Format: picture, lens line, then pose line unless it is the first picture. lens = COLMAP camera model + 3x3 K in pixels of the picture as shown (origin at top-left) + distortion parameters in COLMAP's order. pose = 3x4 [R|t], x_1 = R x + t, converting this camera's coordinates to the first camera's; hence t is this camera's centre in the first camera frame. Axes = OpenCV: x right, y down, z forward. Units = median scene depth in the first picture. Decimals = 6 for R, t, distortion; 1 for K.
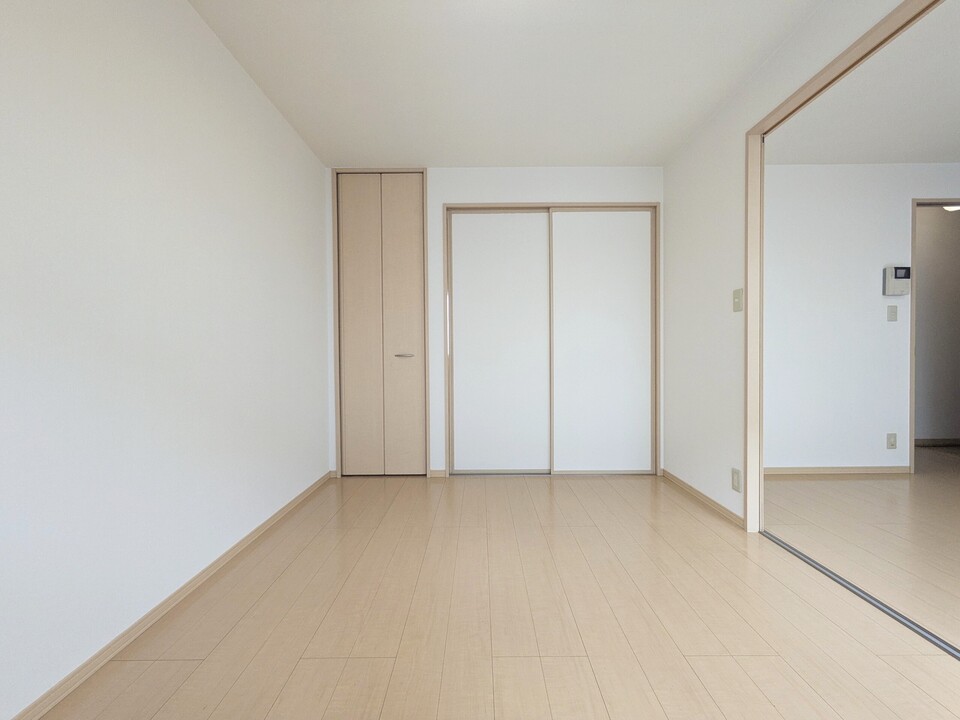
lens RADIAL K [[383.7, 0, 480.0], [0, 383.7, 360.0], [0, 0, 1]] dist [0.001167, 0.000116]
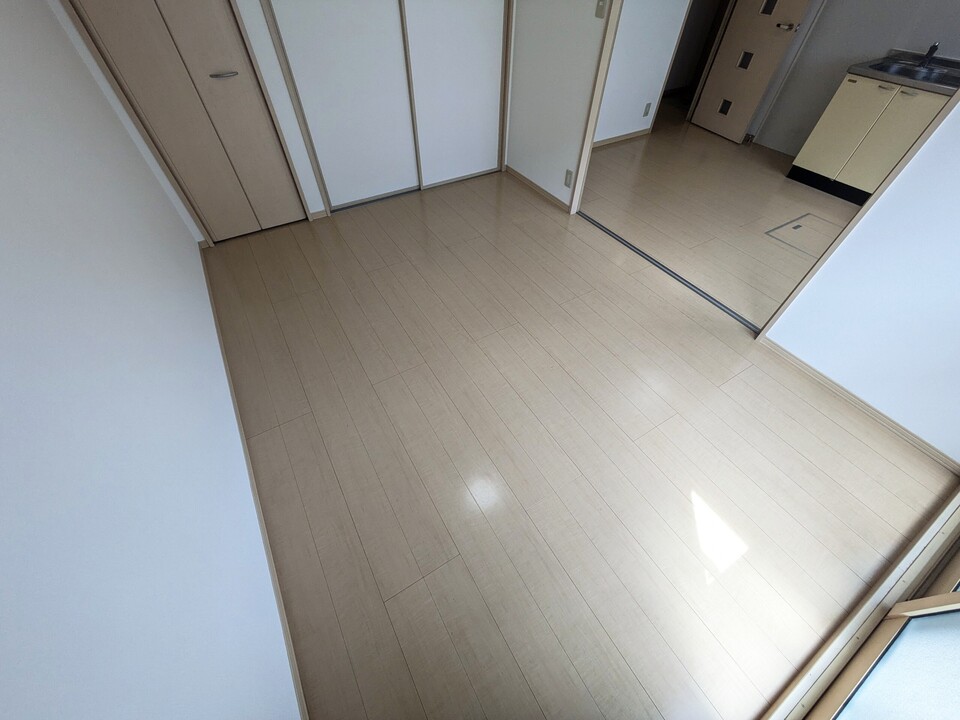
lens RADIAL K [[383.7, 0, 480.0], [0, 383.7, 360.0], [0, 0, 1]] dist [0.001167, 0.000116]
pose [[0.854053, -0.381606, 0.353511, -0.261630], [-0.009043, 0.668592, 0.743575, -0.209746], [-0.520107, -0.638249, 0.567562, -0.029877]]
